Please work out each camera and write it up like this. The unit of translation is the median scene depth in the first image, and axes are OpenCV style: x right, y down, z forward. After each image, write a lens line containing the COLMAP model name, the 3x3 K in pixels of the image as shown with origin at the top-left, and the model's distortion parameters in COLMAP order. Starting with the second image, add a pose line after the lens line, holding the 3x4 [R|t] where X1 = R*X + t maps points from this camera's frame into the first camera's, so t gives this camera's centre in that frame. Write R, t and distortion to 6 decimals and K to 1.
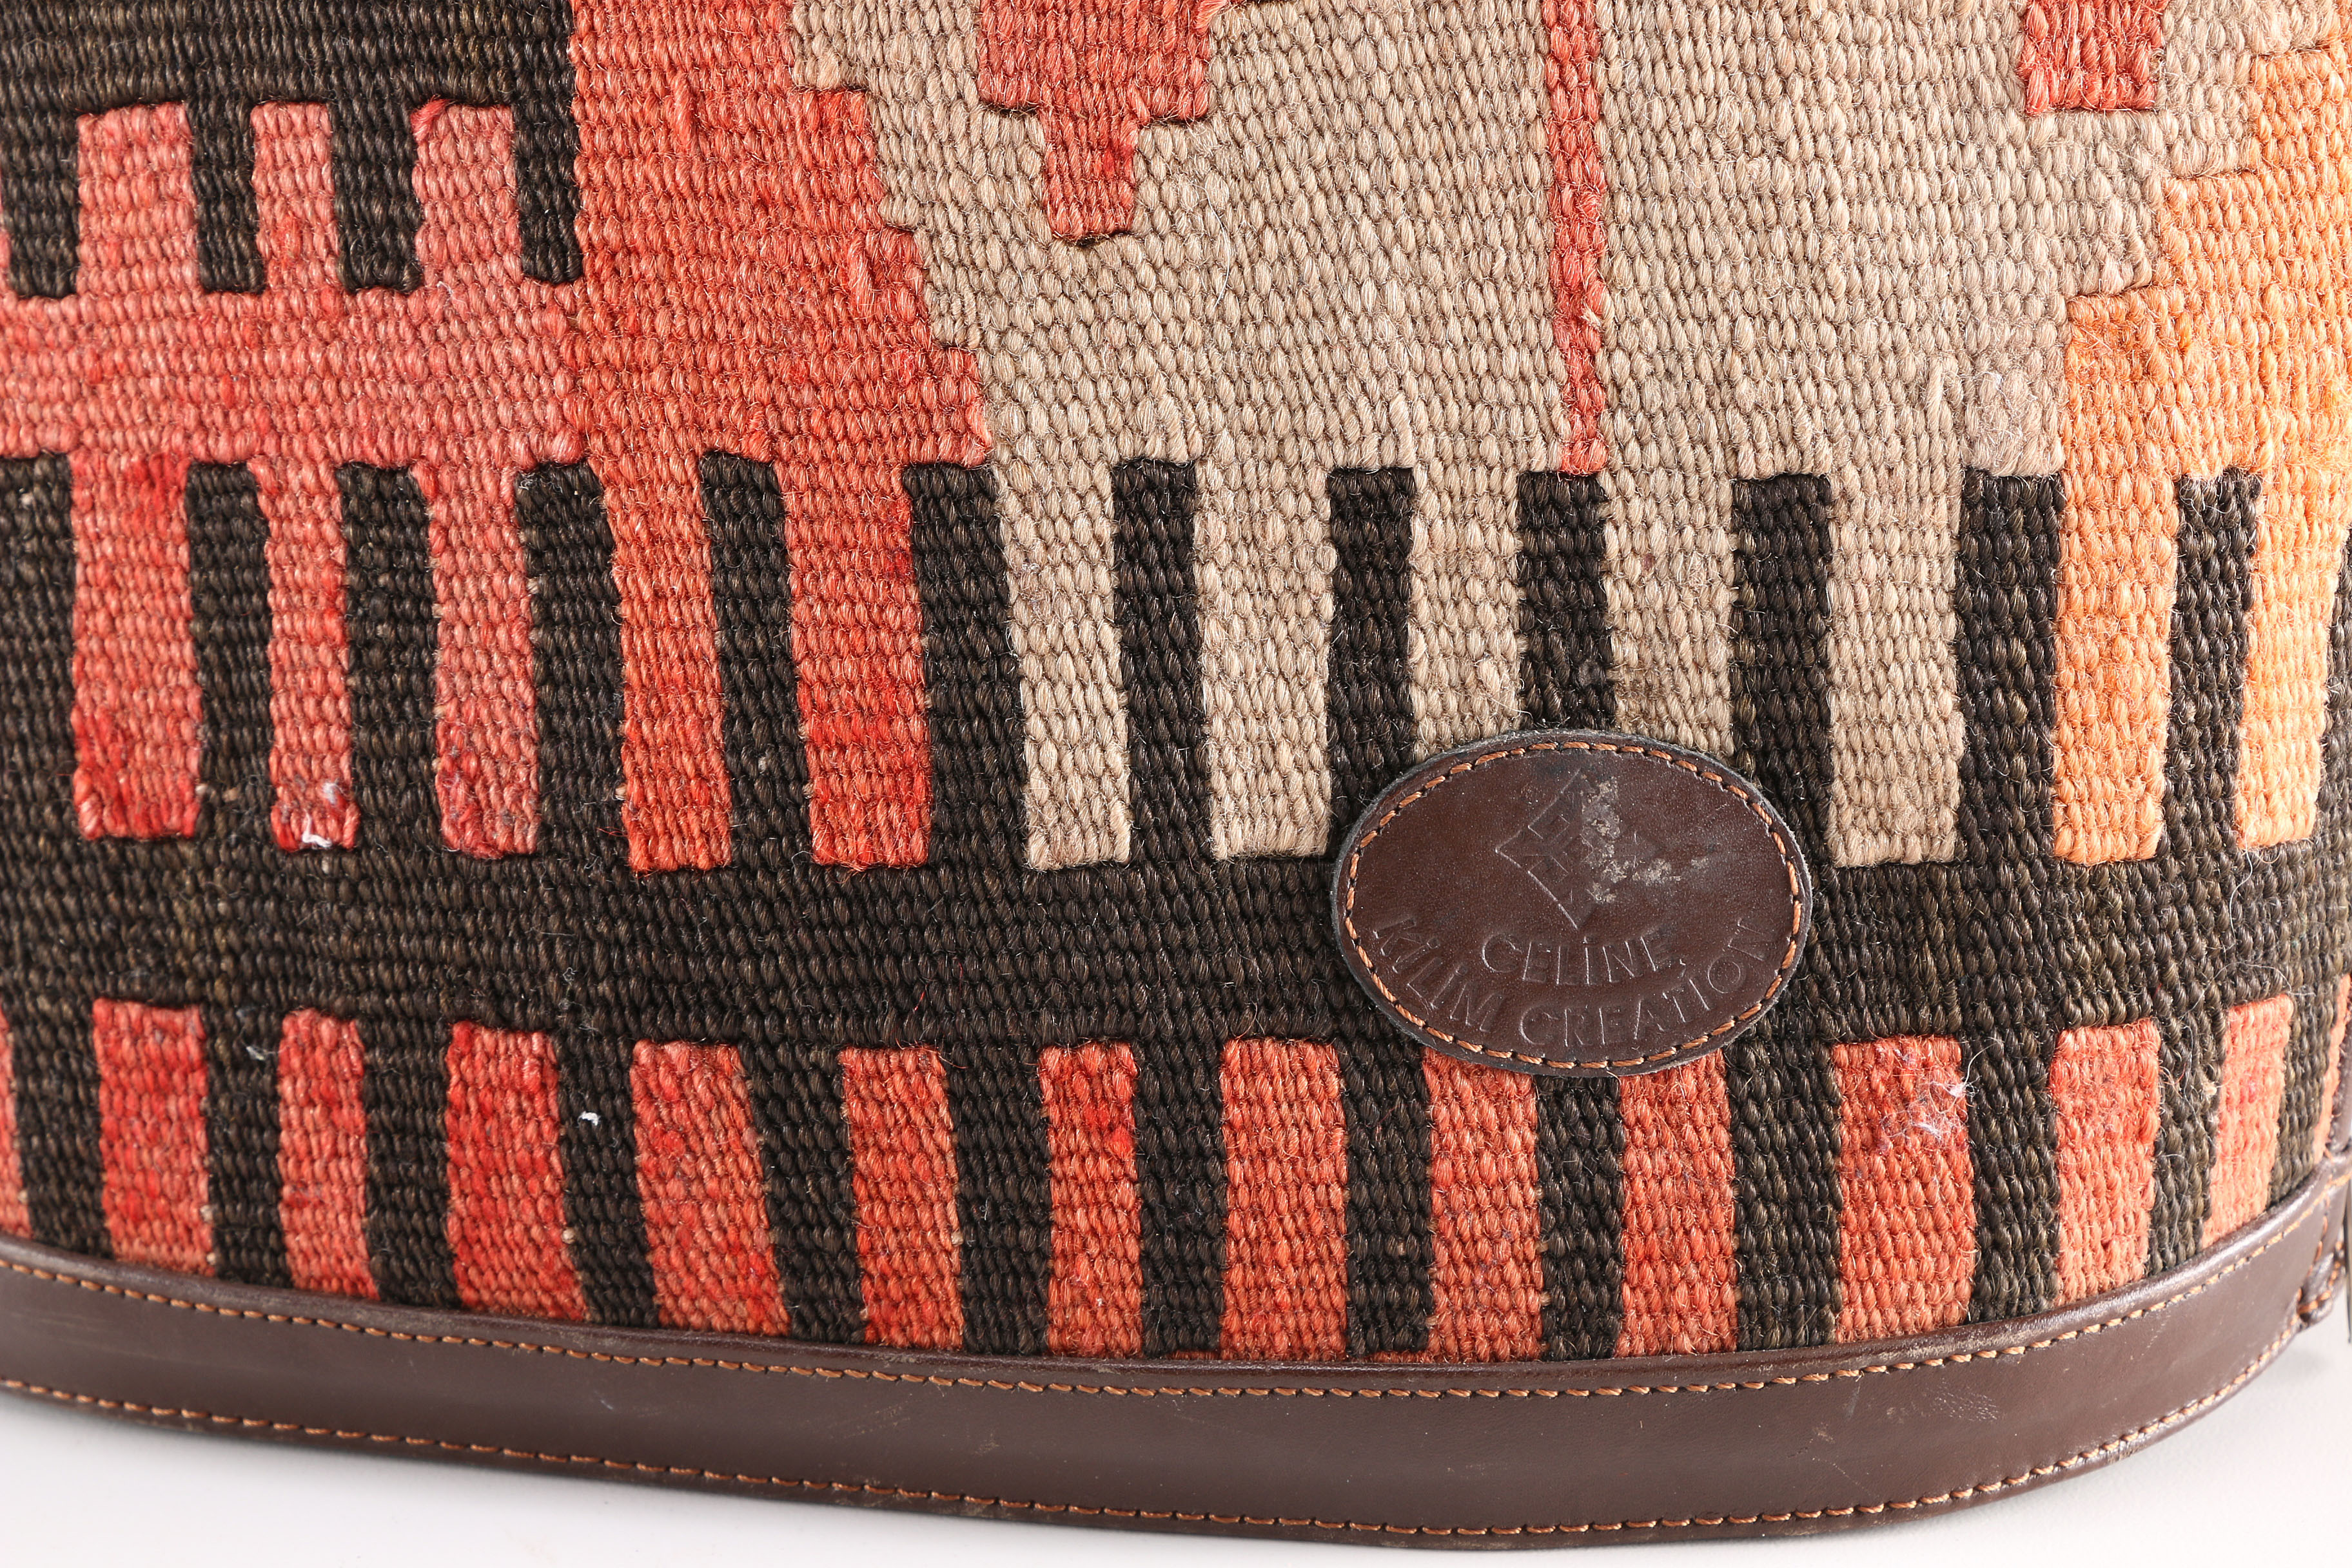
lens RADIAL K [[5268.8, 0, 1094.1], [0, 5268.8, 805.7], [0, 0, 1]] dist [0.106032, 0.000000]
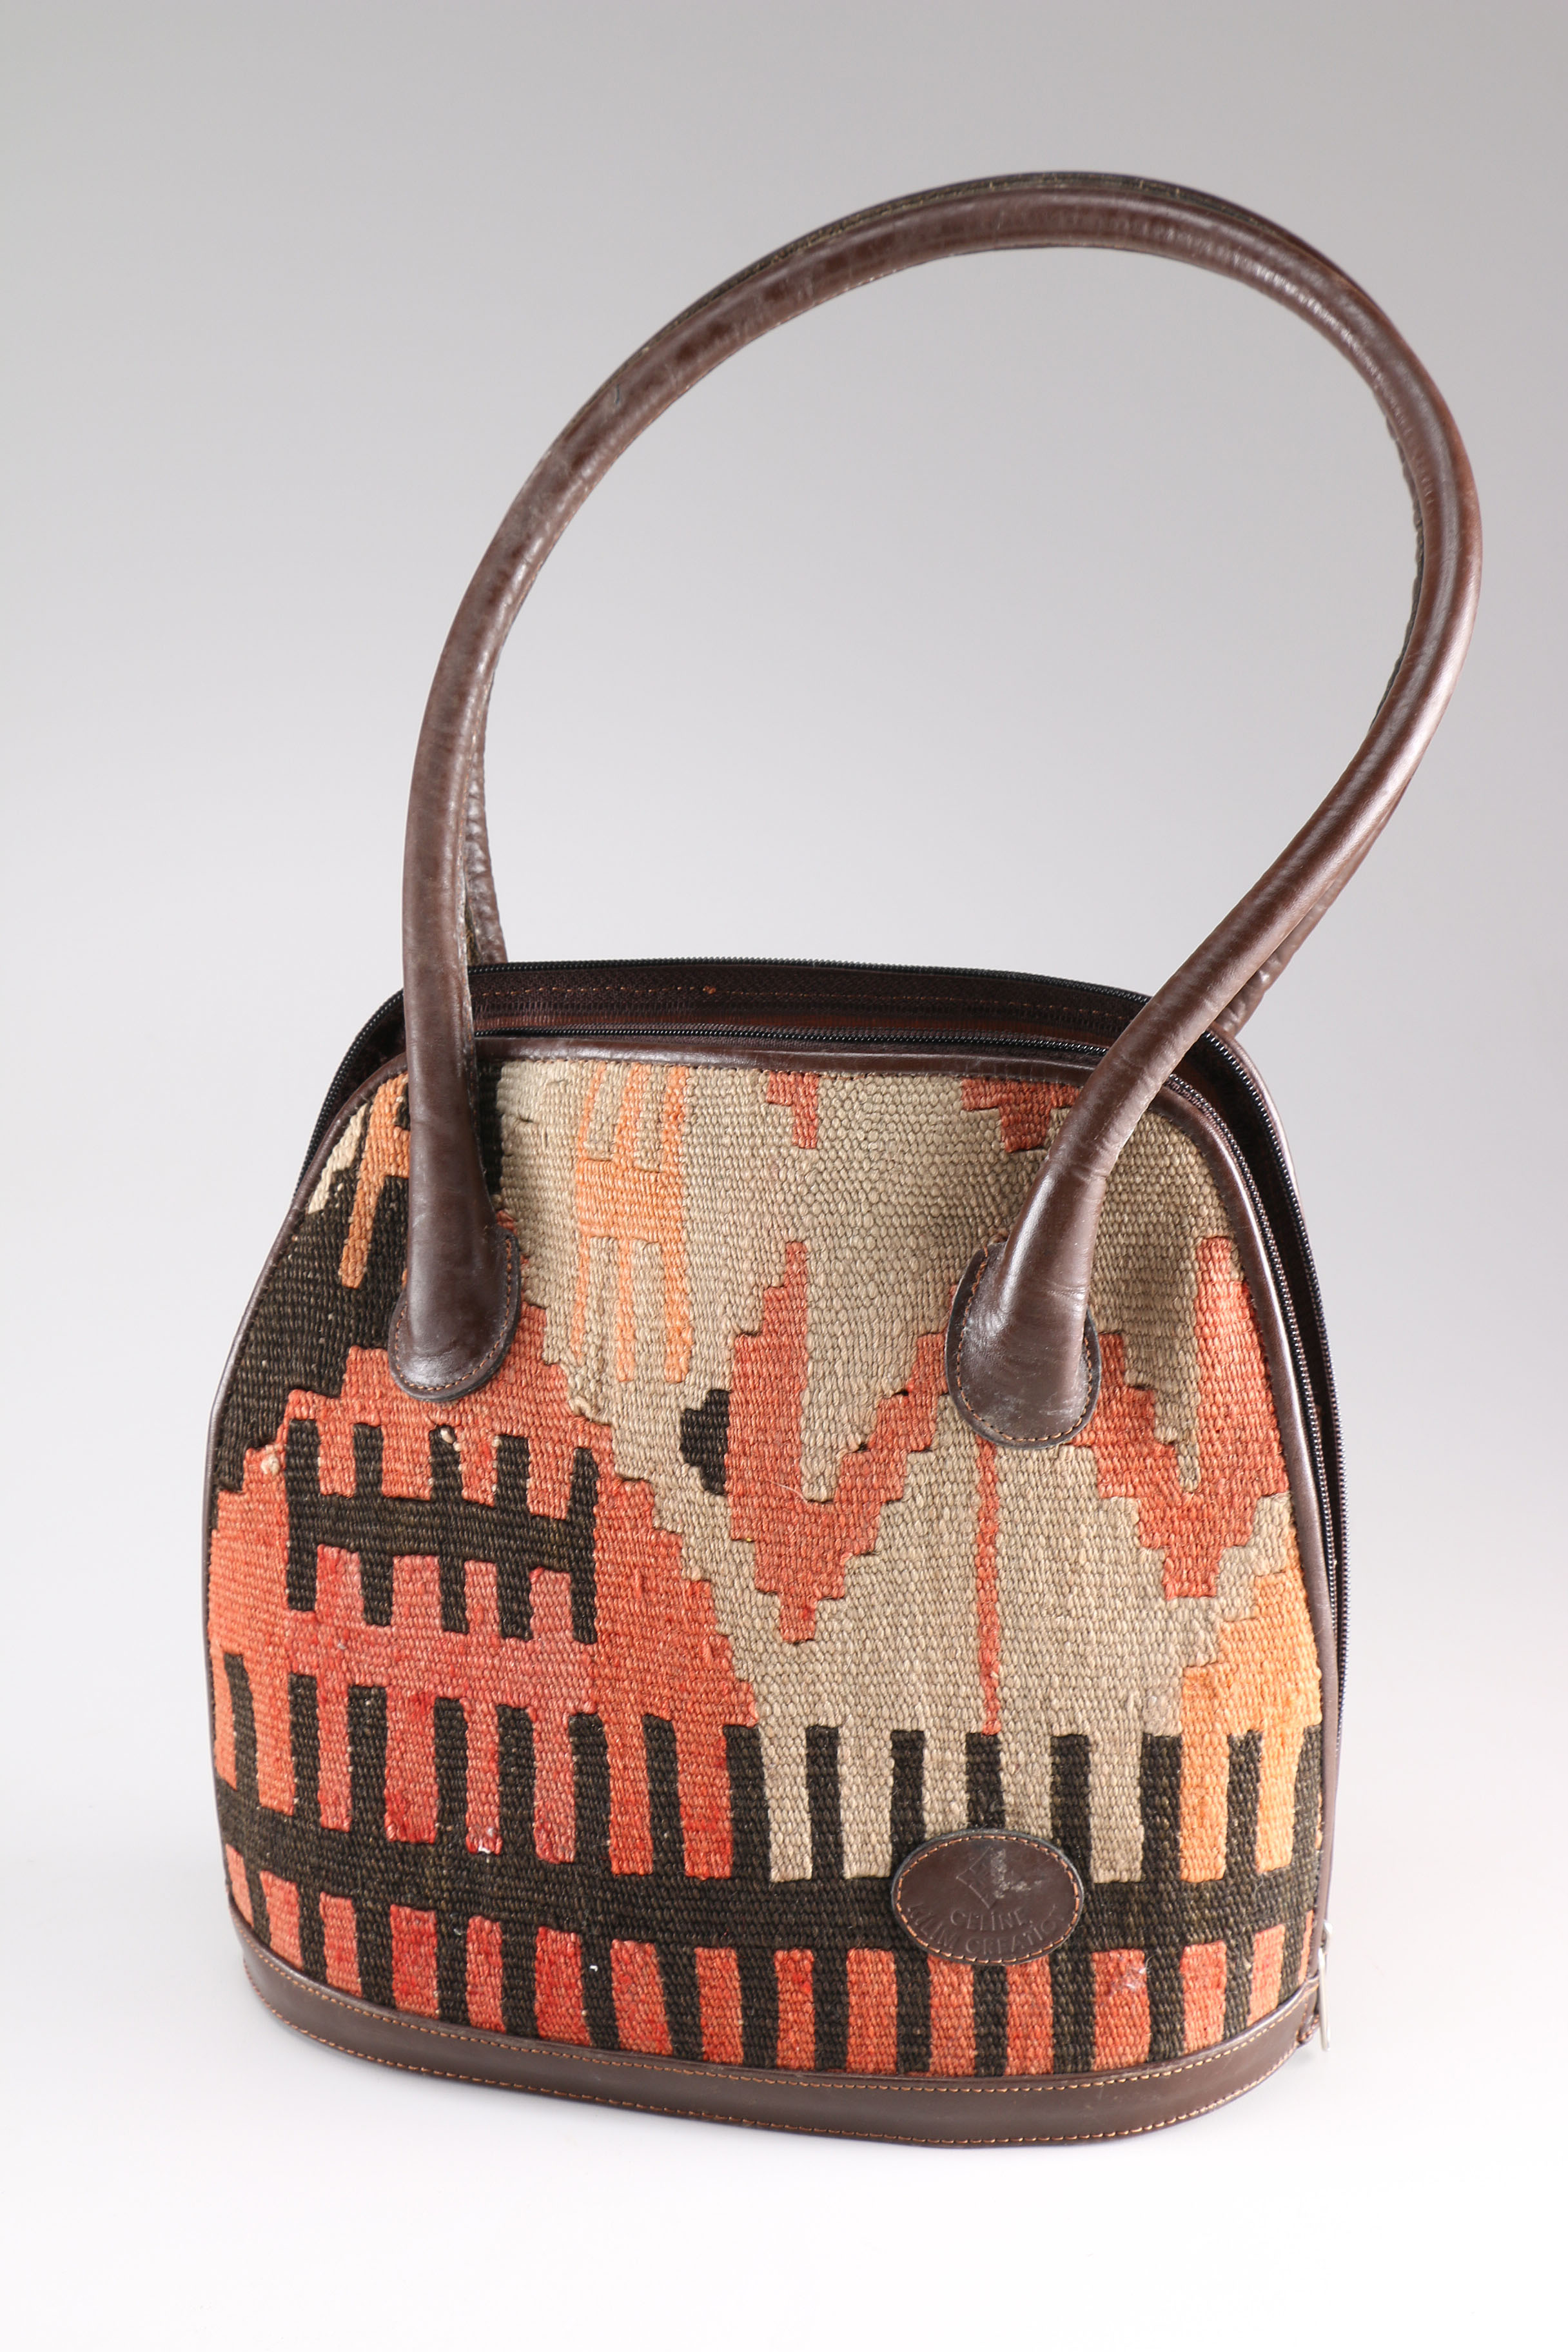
lens RADIAL K [[3878.5, 0, 775.1], [0, 3878.5, 1175.1], [0, 0, 1]] dist [0.130111, 0.000000]
pose [[0.999734, 0.012055, -0.019637, 0.021707], [-0.011784, 0.999834, 0.013898, -0.346969], [0.019801, -0.013663, 0.999711, -0.844744]]
